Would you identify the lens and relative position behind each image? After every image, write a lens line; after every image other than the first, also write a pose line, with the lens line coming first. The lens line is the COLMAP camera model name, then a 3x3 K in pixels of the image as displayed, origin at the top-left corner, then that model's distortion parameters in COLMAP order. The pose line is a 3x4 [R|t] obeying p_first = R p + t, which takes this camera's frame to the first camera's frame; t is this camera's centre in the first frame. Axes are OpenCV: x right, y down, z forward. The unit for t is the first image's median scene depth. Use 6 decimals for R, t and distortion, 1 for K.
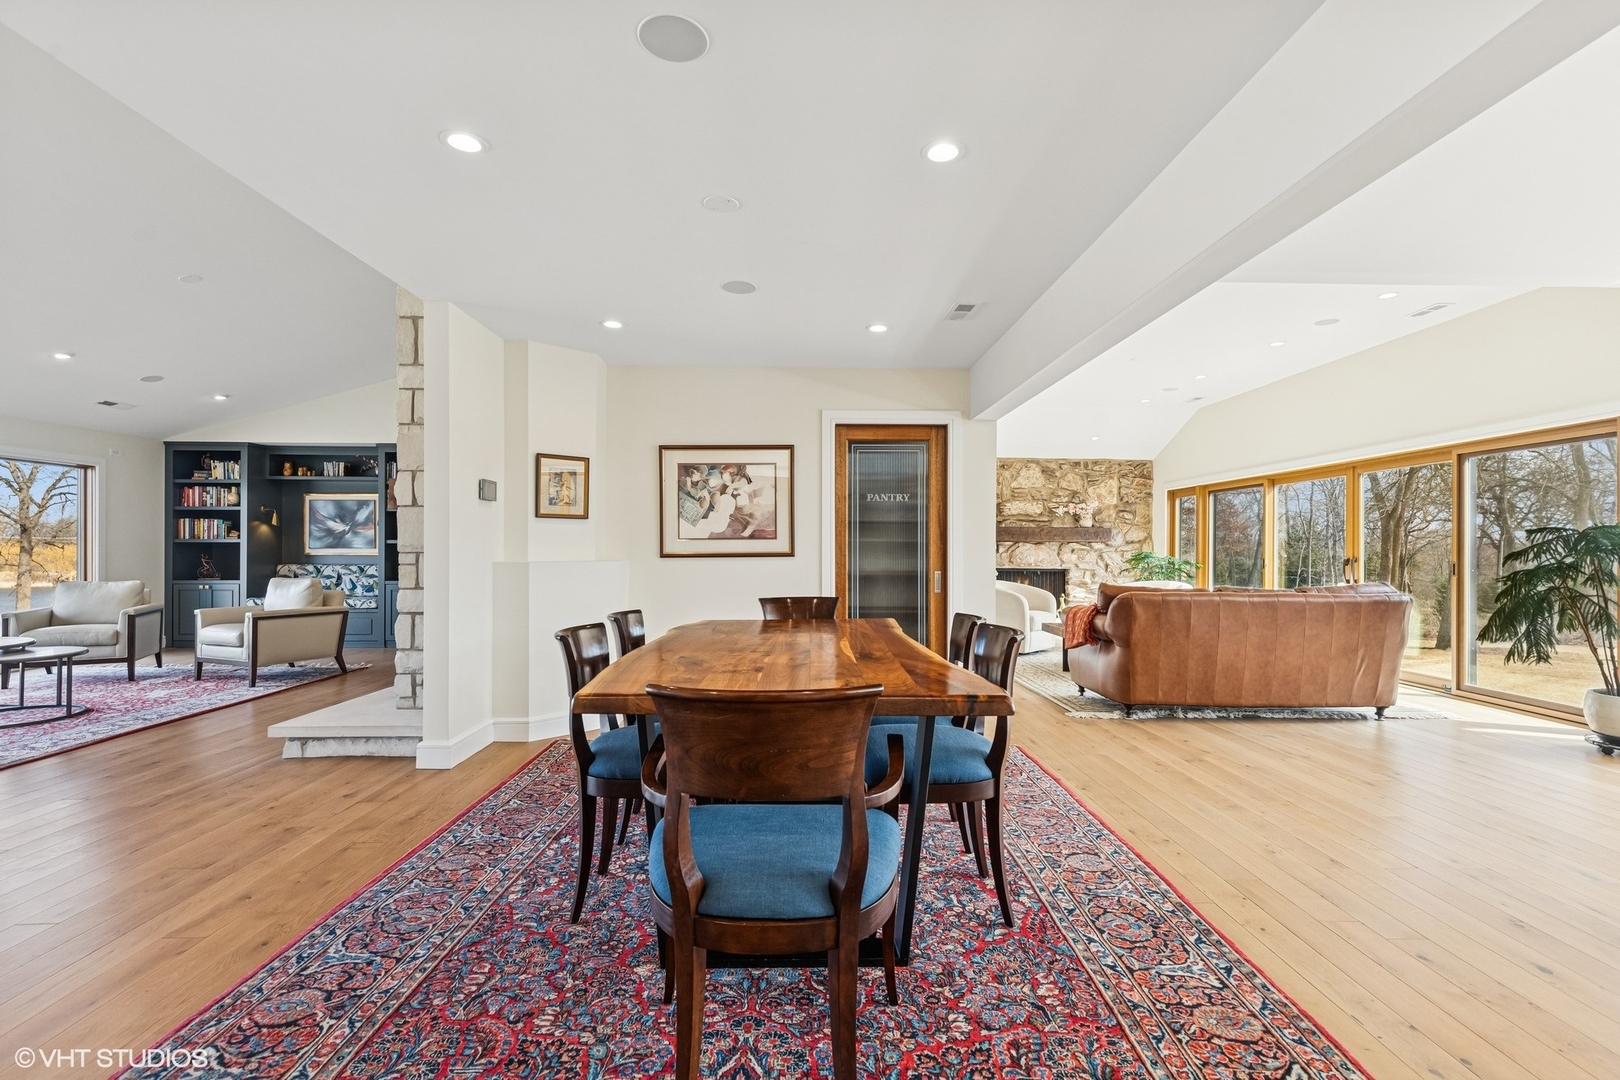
lens RADIAL K [[731.5, 0, 813.4], [0, 731.5, 550.4], [0, 0, 1]] dist [0.001675, 0.000506]
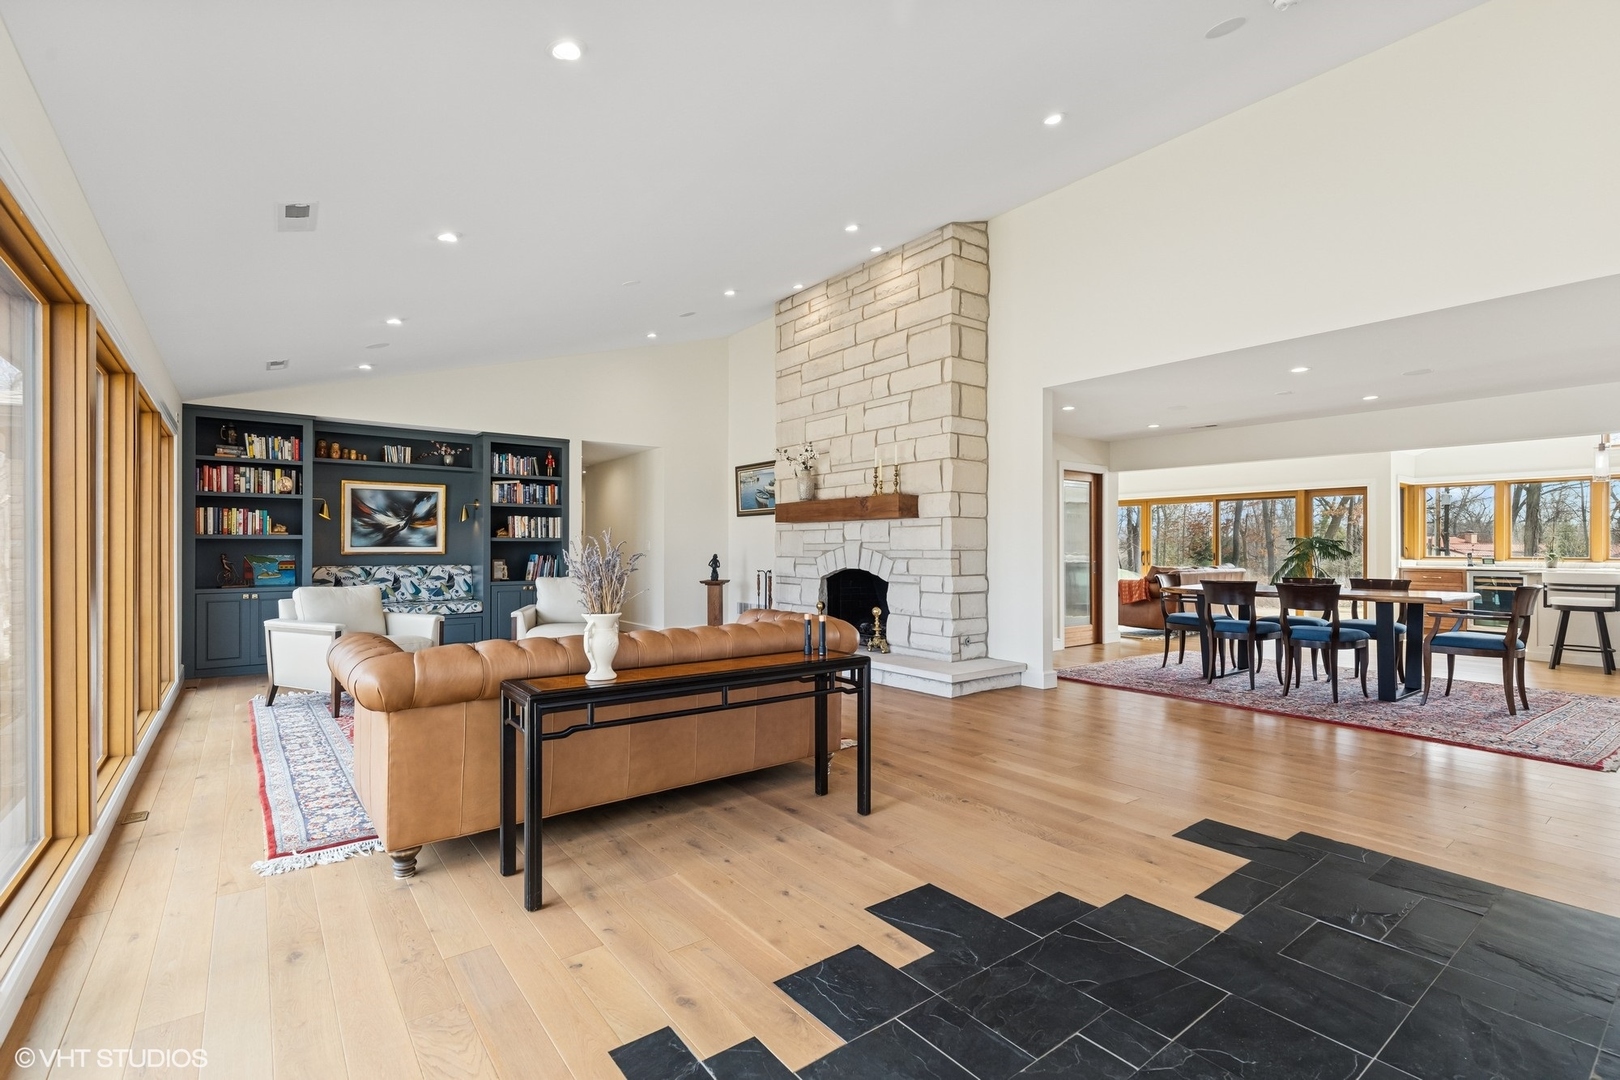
lens RADIAL K [[728.3, 0, 818.5], [0, 728.3, 546.5], [0, 0, 1]] dist [0.000235, -0.000255]
pose [[0.803008, 0.001465, 0.595967, -0.795243], [-0.000327, 0.999998, -0.002018, -0.001346], [-0.595969, 0.001426, 0.803006, 0.017676]]
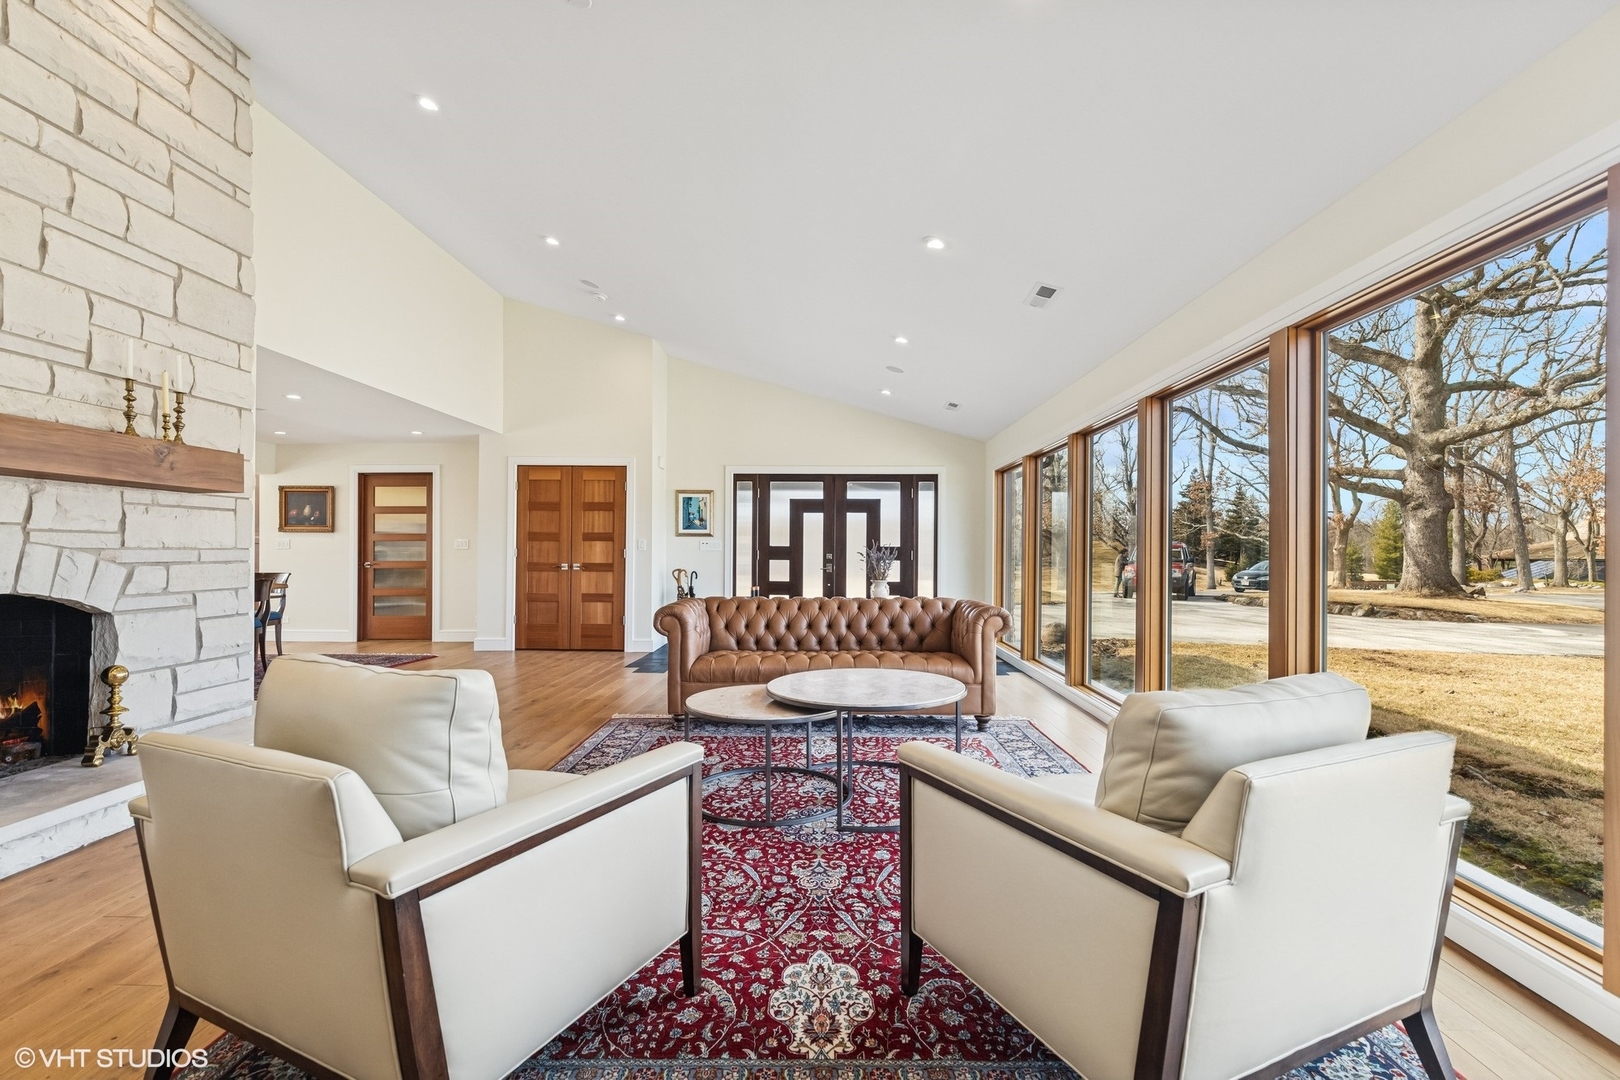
lens RADIAL K [[731.5, 0, 813.4], [0, 731.5, 550.4], [0, 0, 1]] dist [0.001675, 0.000506]
pose [[-0.998864, -0.003755, 0.047510, -0.662216], [-0.003863, 0.999990, -0.002184, 0.001245], [-0.047501, -0.002365, -0.998868, 0.946891]]
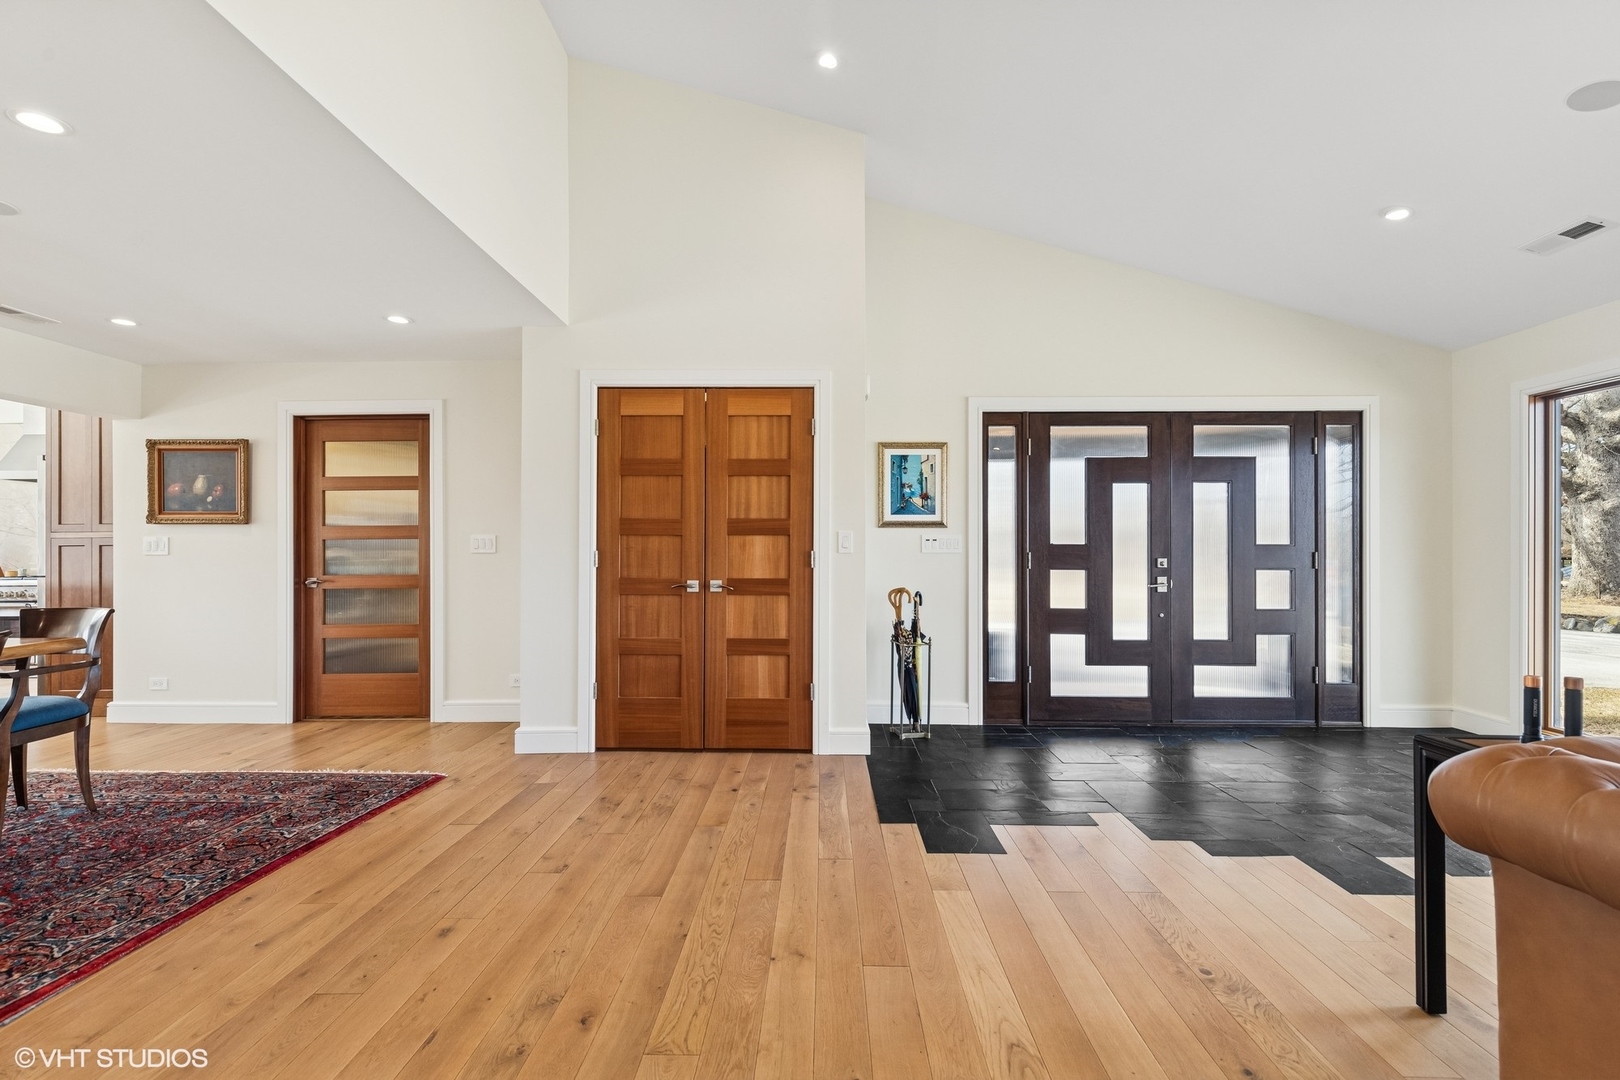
lens RADIAL K [[731.5, 0, 813.4], [0, 731.5, 550.4], [0, 0, 1]] dist [0.001675, 0.000506]
pose [[-0.999290, 0.002285, 0.037611, -0.398991], [0.002047, 0.999978, -0.006363, 0.001311], [-0.037625, -0.006282, -0.999272, 0.503683]]
